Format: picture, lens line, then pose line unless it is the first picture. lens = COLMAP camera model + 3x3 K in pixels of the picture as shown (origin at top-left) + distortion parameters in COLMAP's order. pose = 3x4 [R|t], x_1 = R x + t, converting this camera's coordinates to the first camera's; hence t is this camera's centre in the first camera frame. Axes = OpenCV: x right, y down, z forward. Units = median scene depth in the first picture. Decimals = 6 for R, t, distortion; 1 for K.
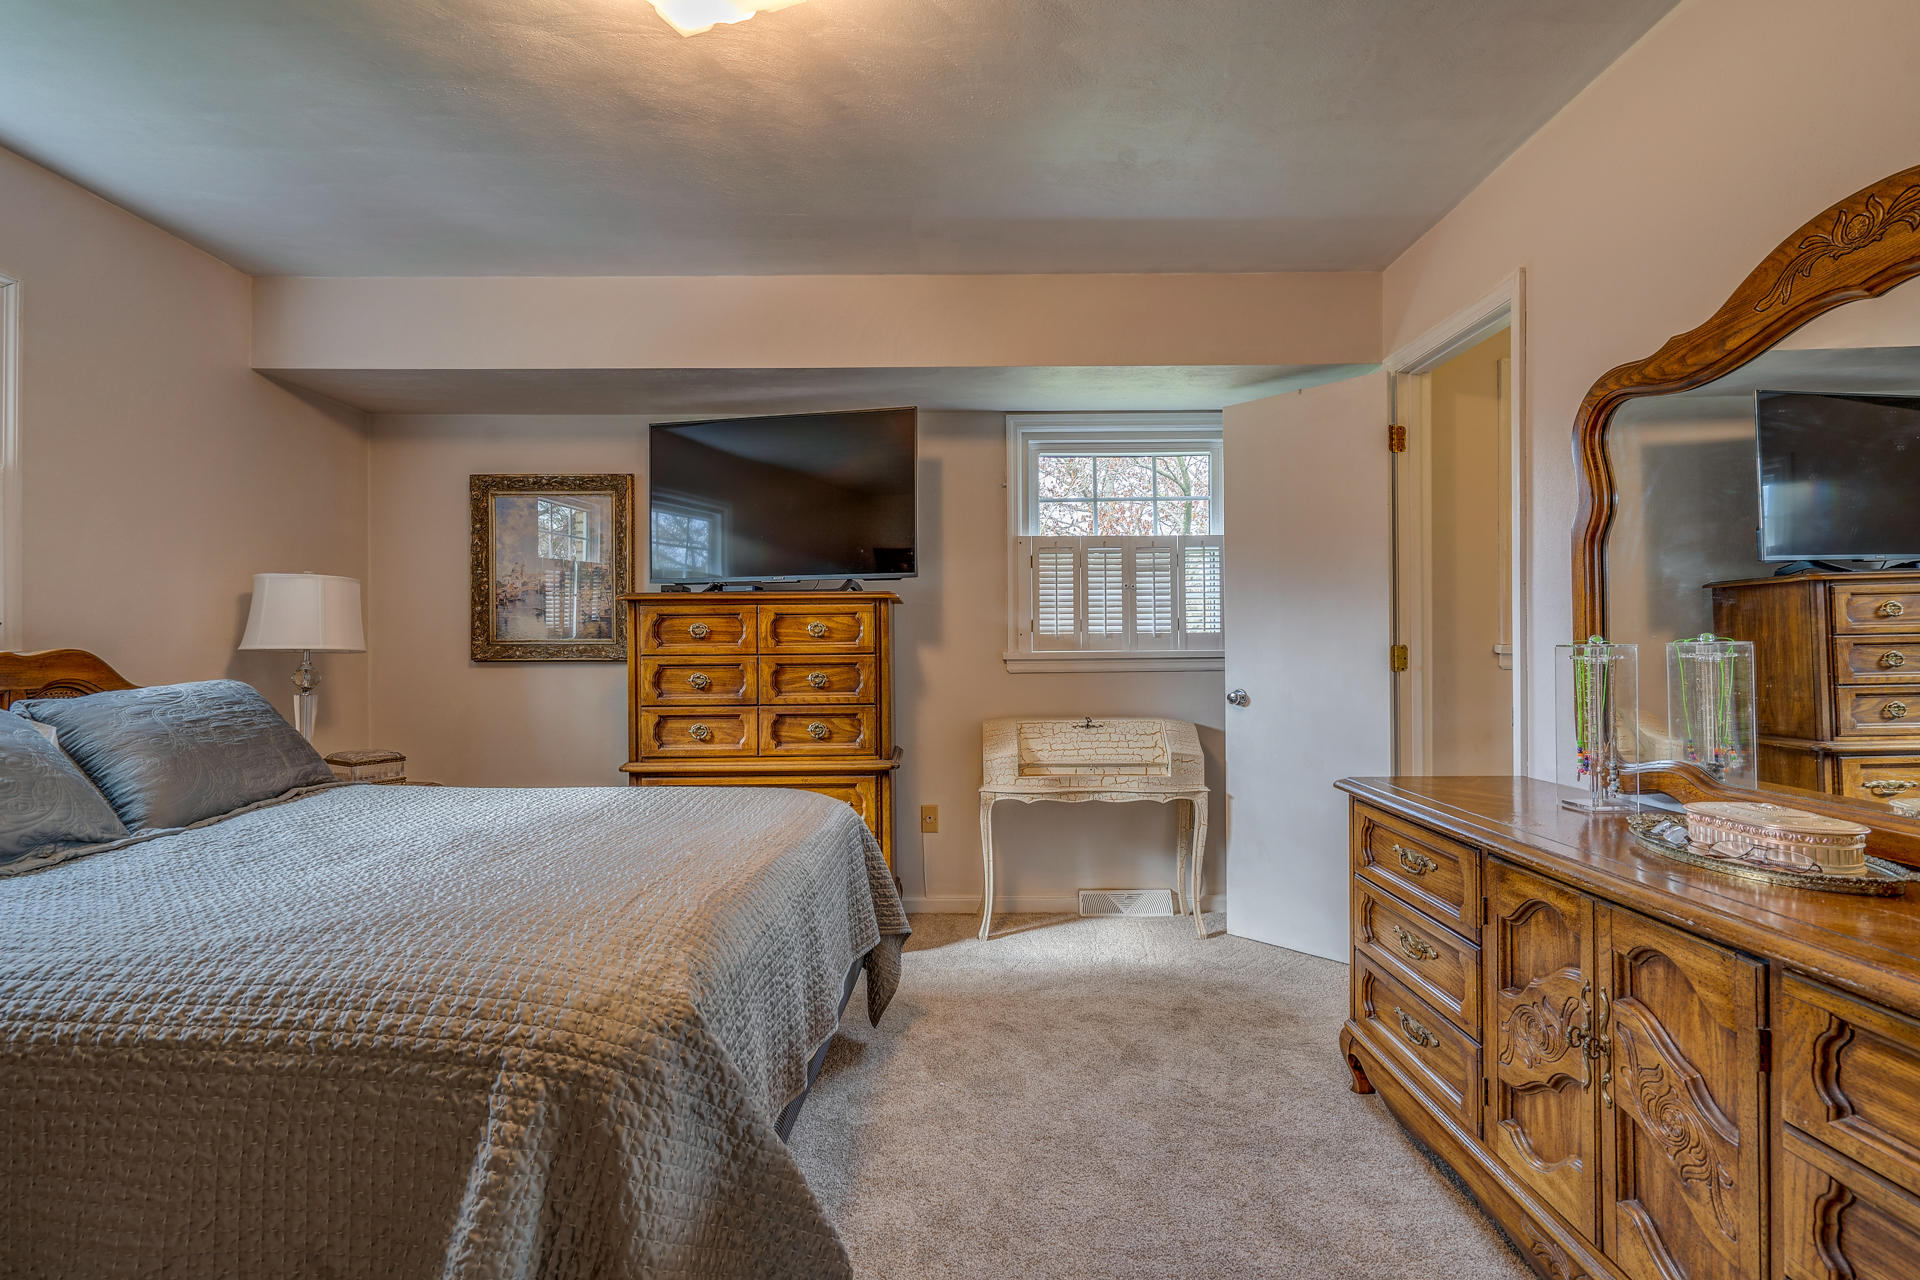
lens RADIAL K [[873.2, 0, 962.0], [0, 873.2, 641.6], [0, 0, 1]] dist [-0.003433, 0.001384]
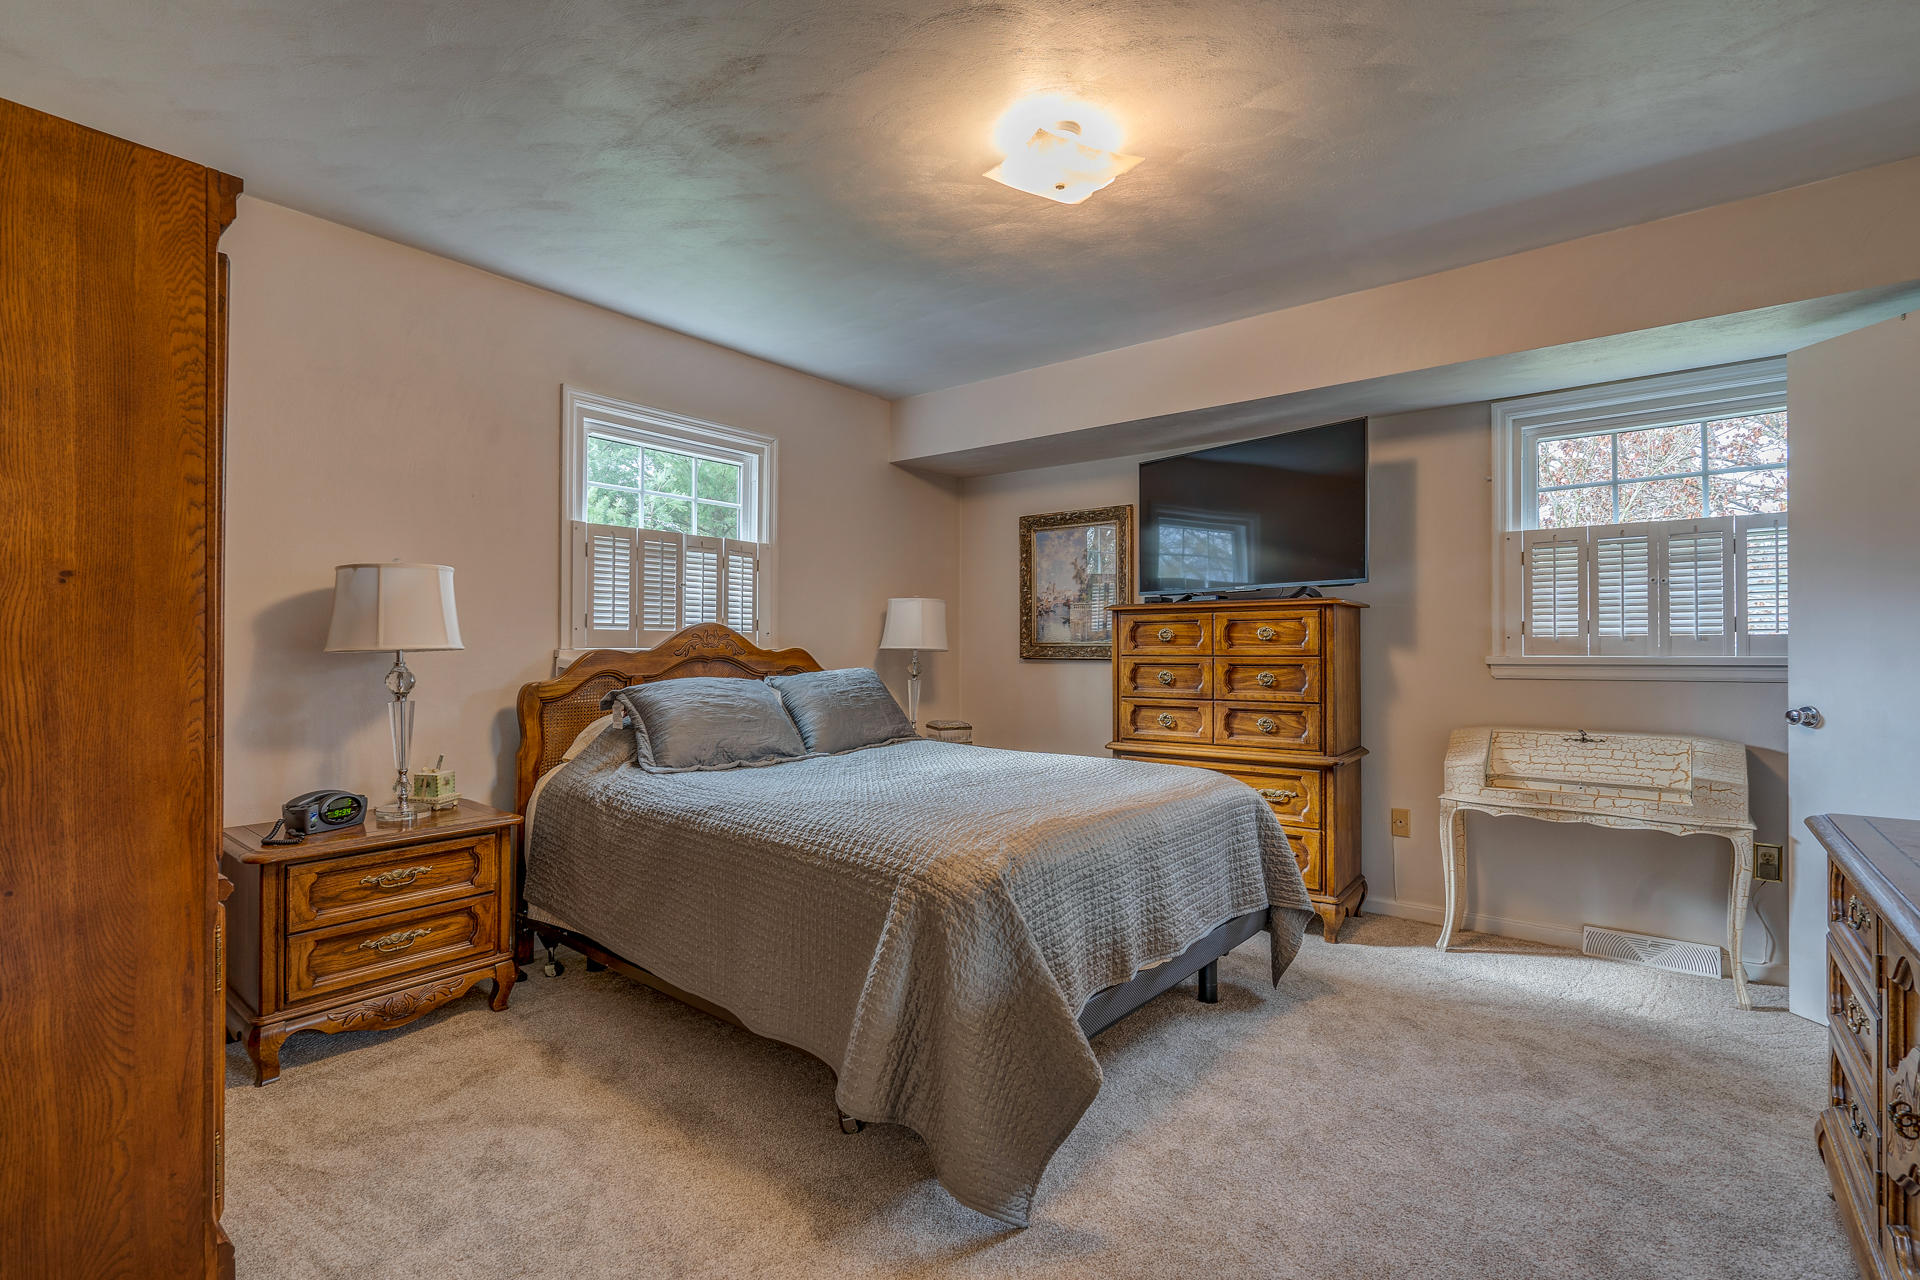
lens RADIAL K [[873.2, 0, 958.9], [0, 873.2, 640.3], [0, 0, 1]] dist [-0.003433, 0.001384]
pose [[0.780595, 0.000284, -0.625037, 0.214532], [-0.001495, 0.999998, -0.001413, -0.003274], [0.625035, 0.002037, 0.780594, -0.101261]]
